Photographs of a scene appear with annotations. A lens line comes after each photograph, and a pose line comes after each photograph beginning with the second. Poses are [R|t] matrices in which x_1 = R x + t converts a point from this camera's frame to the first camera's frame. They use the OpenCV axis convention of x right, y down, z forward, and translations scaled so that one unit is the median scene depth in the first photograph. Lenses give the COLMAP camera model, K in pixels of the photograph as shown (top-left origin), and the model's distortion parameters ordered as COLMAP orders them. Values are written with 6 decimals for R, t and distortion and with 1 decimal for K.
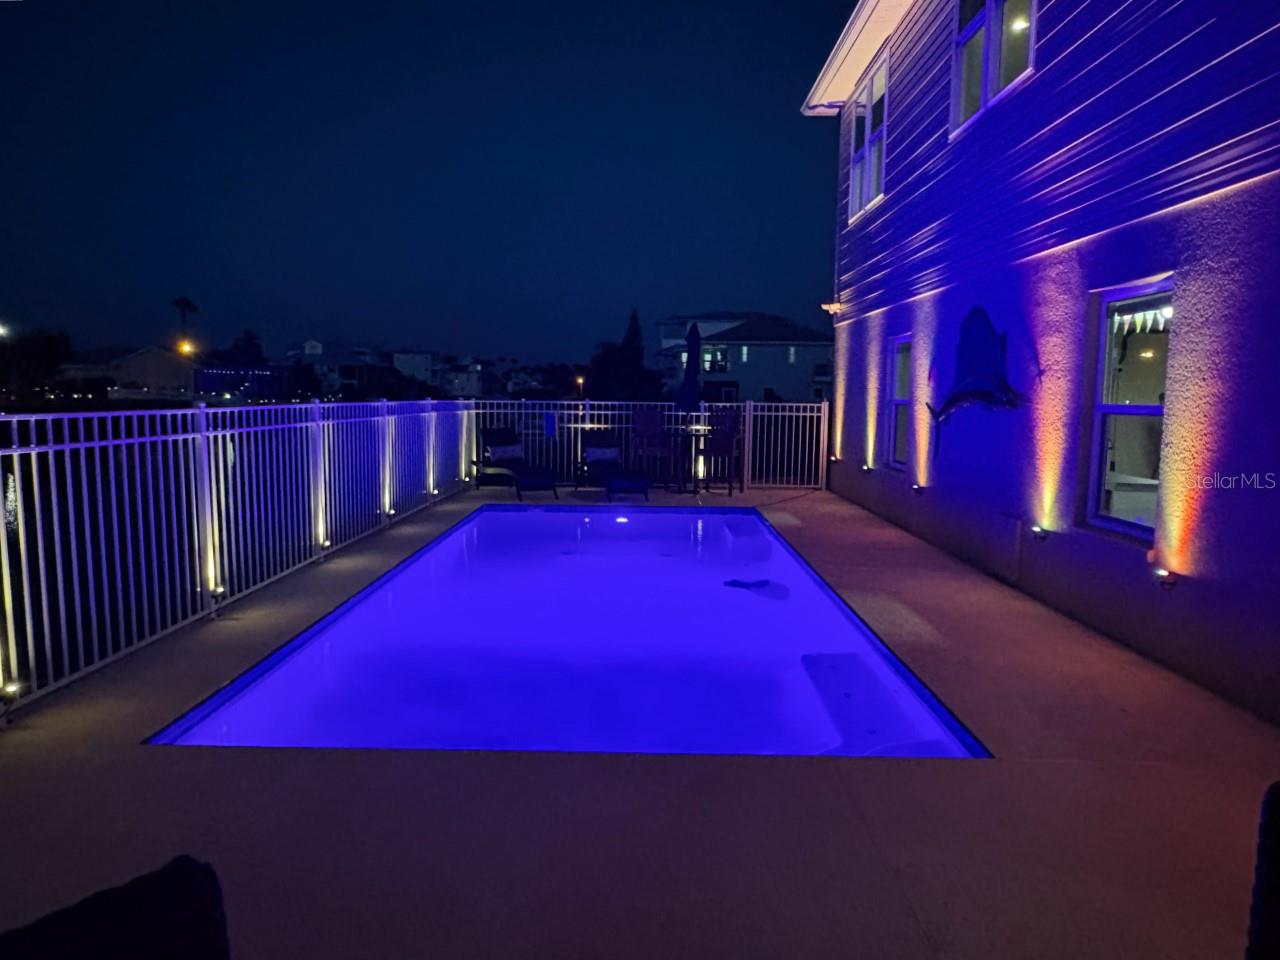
lens RADIAL K [[851.6, 0, 639.6], [0, 851.6, 477.5], [0, 0, 1]] dist [0.003735, -0.001355]
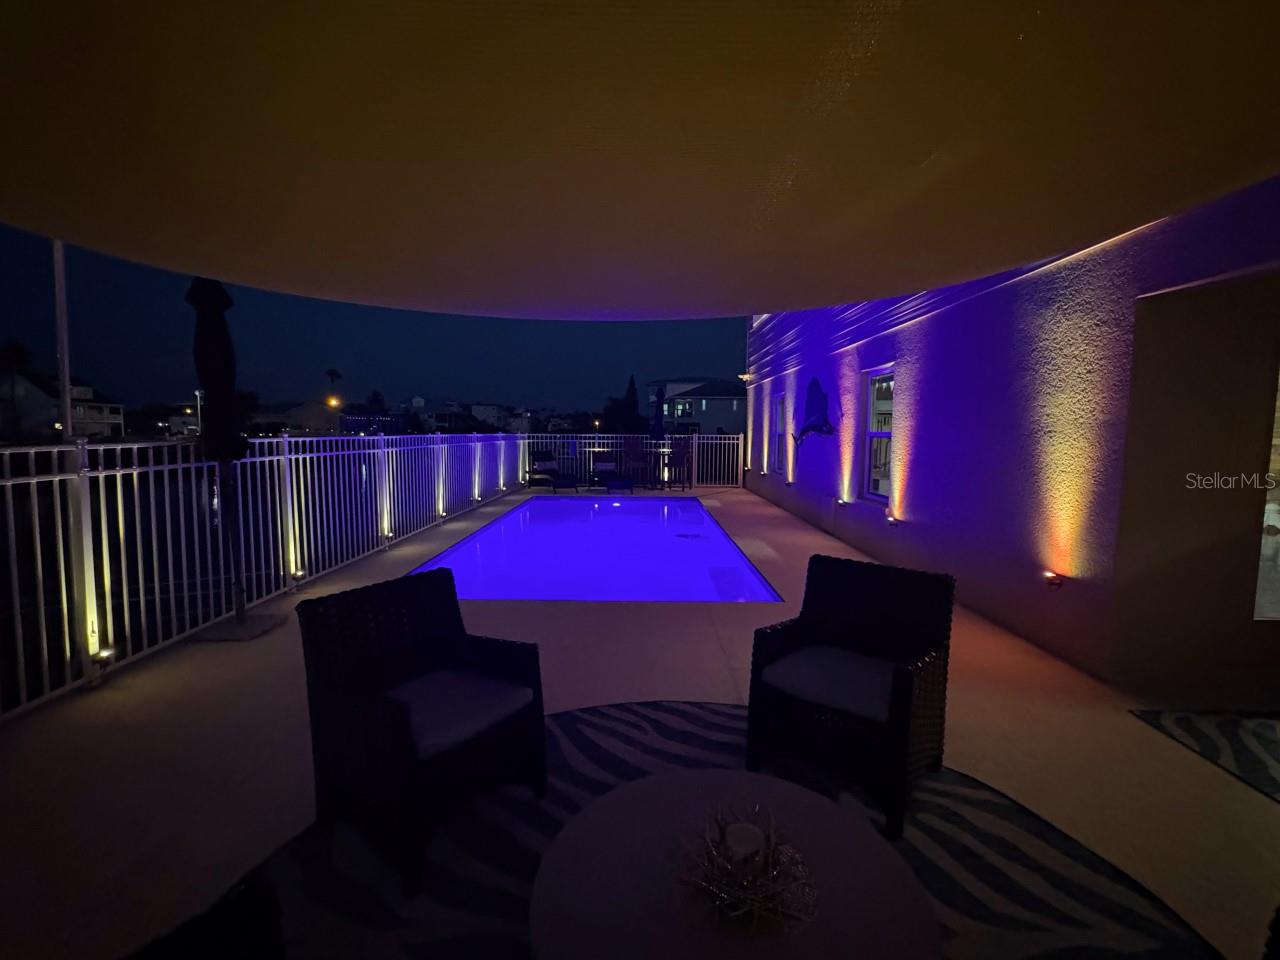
lens RADIAL K [[567.4, 0, 641.1], [0, 567.4, 481.4], [0, 0, 1]] dist [-0.001307, 0.000031]
pose [[0.999951, -0.004690, 0.008706, 0.021123], [0.004781, 0.999934, -0.010460, 0.018144], [-0.008656, 0.010501, 0.999907, -0.127904]]
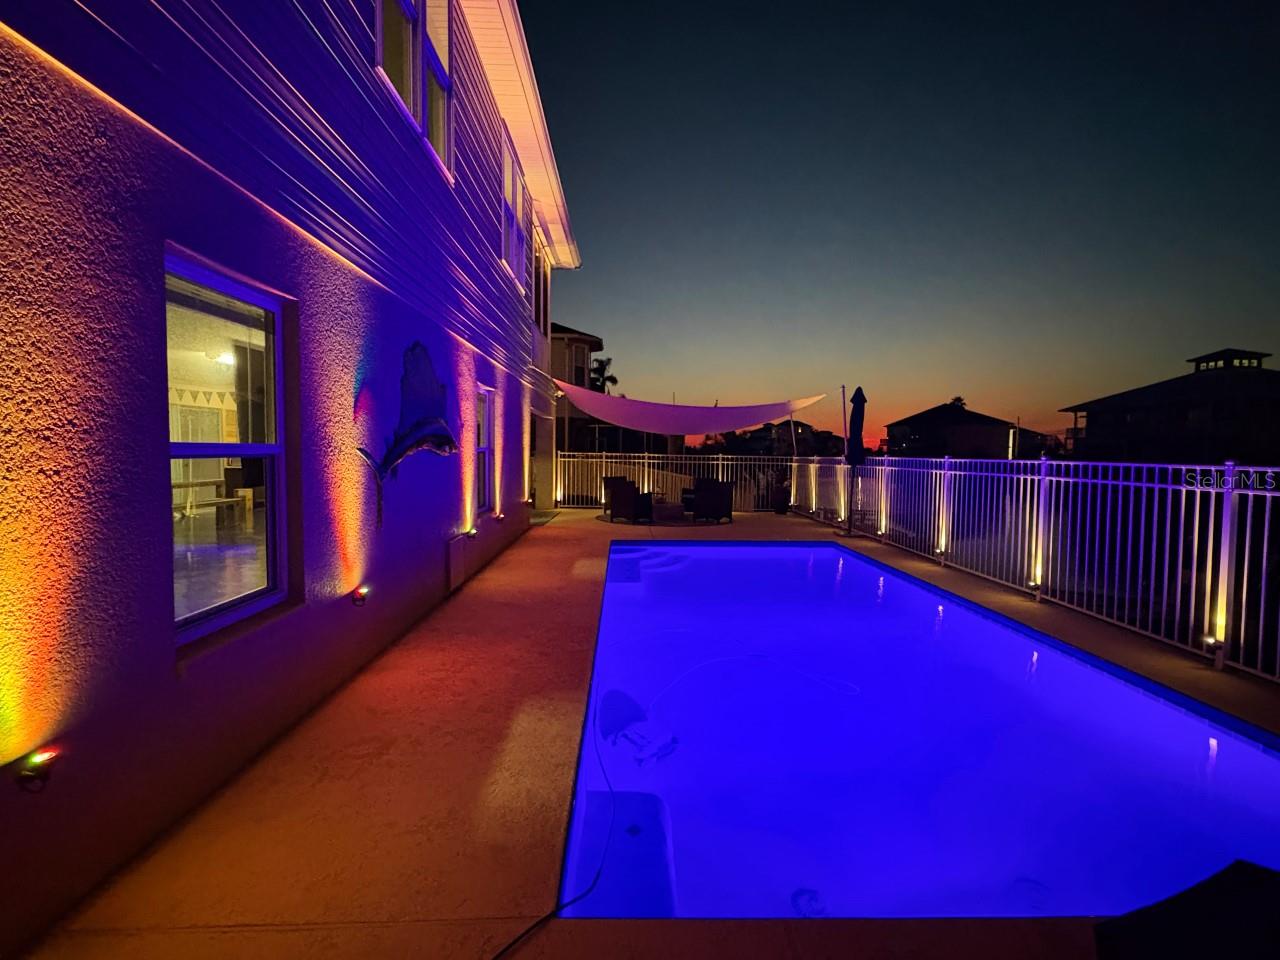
lens RADIAL K [[595.7, 0, 638.4], [0, 595.7, 478.6], [0, 0, 1]] dist [0.000815, 0.000011]
pose [[-0.999764, 0.008518, -0.019994, 0.160408], [0.005534, 0.989448, 0.144783, -0.124825], [0.021016, 0.144638, -0.989261, 1.207941]]
